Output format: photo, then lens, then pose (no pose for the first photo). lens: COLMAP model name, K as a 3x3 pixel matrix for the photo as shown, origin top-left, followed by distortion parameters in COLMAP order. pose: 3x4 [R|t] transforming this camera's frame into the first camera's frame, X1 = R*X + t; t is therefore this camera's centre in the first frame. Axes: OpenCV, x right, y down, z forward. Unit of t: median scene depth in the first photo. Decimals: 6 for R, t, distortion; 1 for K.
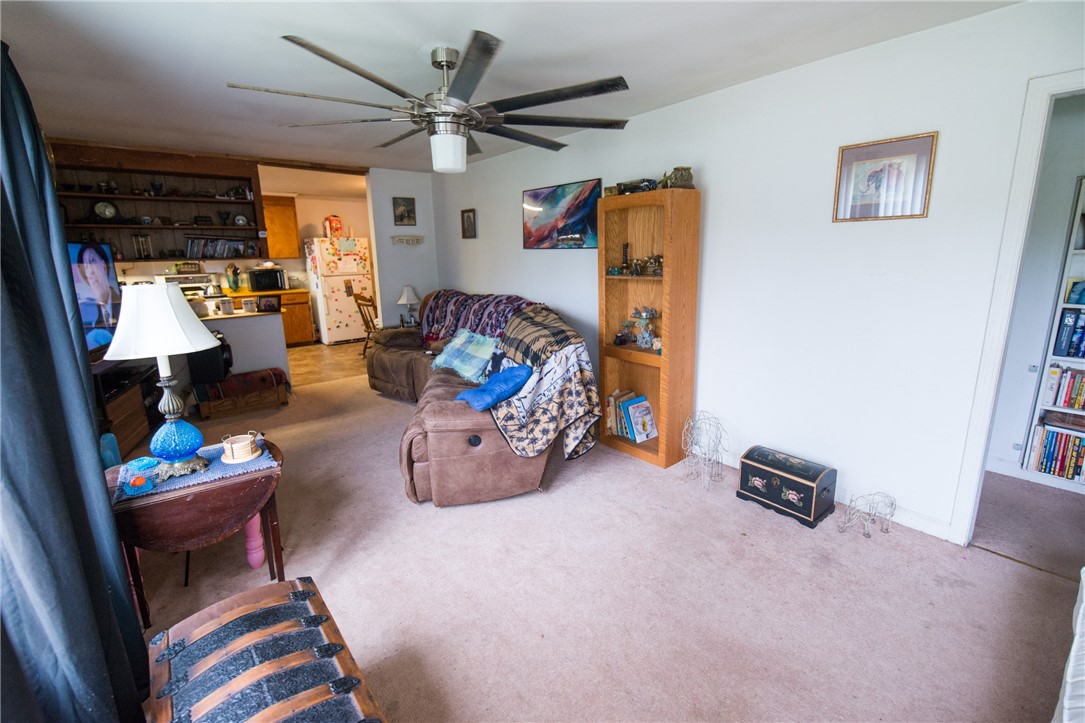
lens RADIAL K [[471.2, 0, 543.2], [0, 471.2, 357.6], [0, 0, 1]] dist [-0.006024, -0.002711]
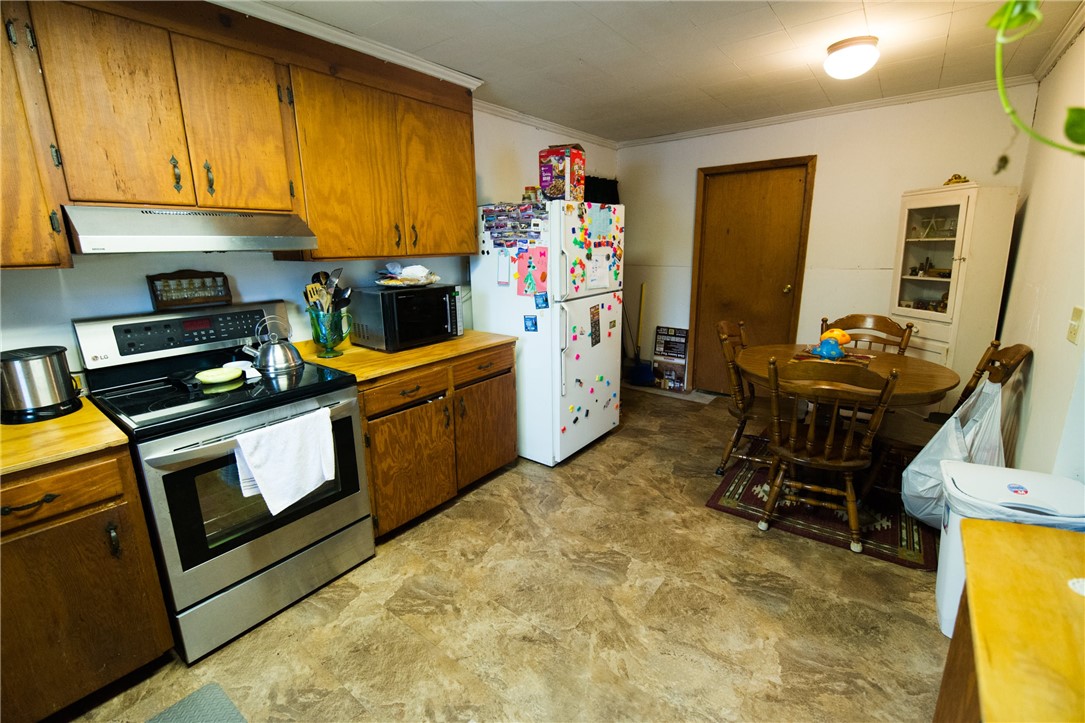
lens RADIAL K [[471.2, 0, 541.8], [0, 471.2, 354.5], [0, 0, 1]] dist [-0.006024, -0.002711]
pose [[0.975660, -0.051973, 0.213039, -0.561343], [0.050731, 0.998648, 0.011296, -0.132192], [-0.213338, -0.000214, 0.976978, 0.617451]]
